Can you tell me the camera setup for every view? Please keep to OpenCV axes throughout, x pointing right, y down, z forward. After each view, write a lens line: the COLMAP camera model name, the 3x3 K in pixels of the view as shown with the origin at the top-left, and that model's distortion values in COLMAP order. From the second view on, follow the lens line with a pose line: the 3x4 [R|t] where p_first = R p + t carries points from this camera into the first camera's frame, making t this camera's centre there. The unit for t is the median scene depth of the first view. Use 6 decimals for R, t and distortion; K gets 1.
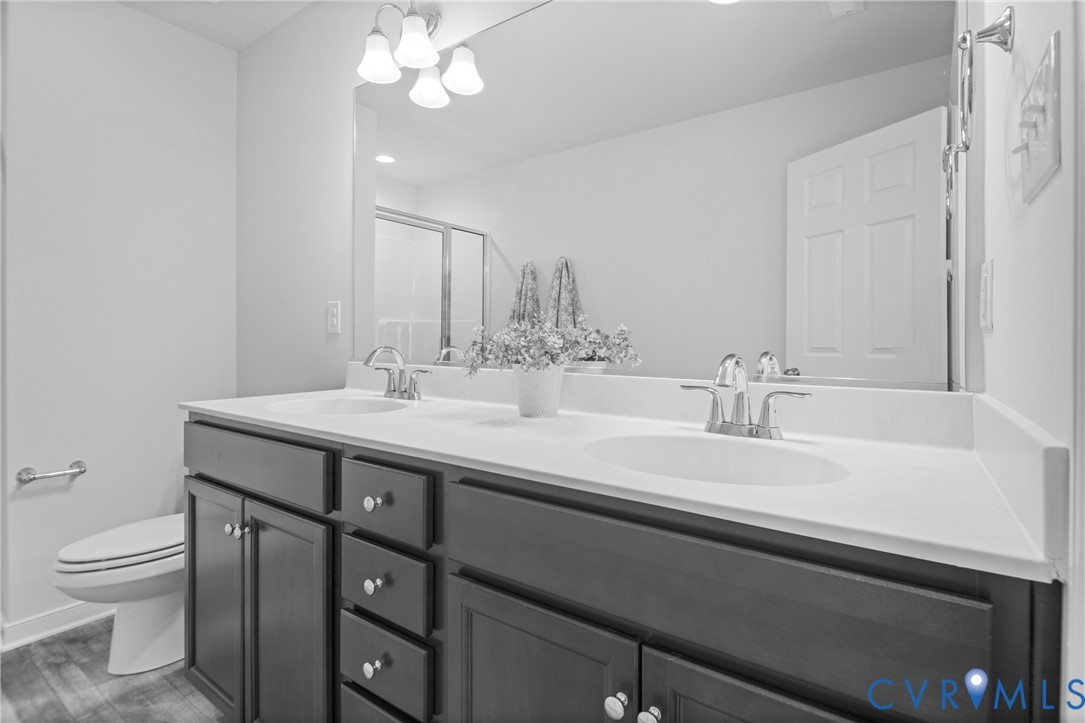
lens RADIAL K [[521.2, 0, 555.7], [0, 521.2, 343.2], [0, 0, 1]] dist [-0.002035, -0.001177]
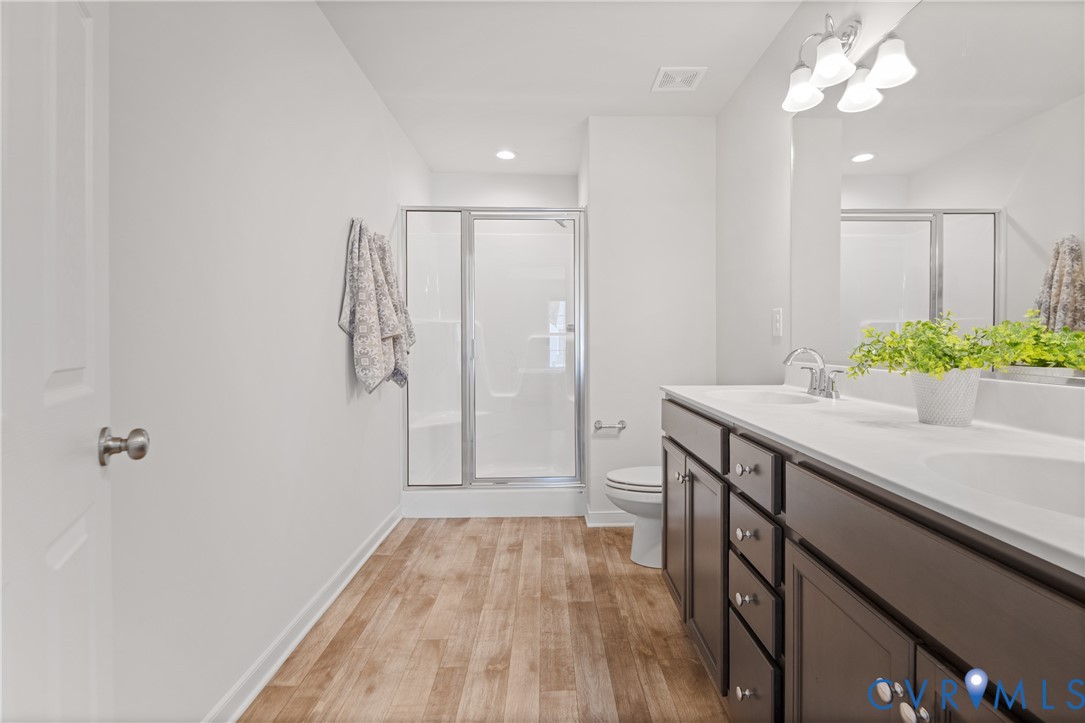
lens RADIAL K [[505.5, 0, 558.9], [0, 505.5, 342.6], [0, 0, 1]] dist [-0.000741, -0.001758]
pose [[0.591351, -0.003470, -0.806407, 0.224361], [0.000334, 0.999992, -0.004059, -0.000607], [0.806414, 0.002131, 0.591348, -0.057373]]
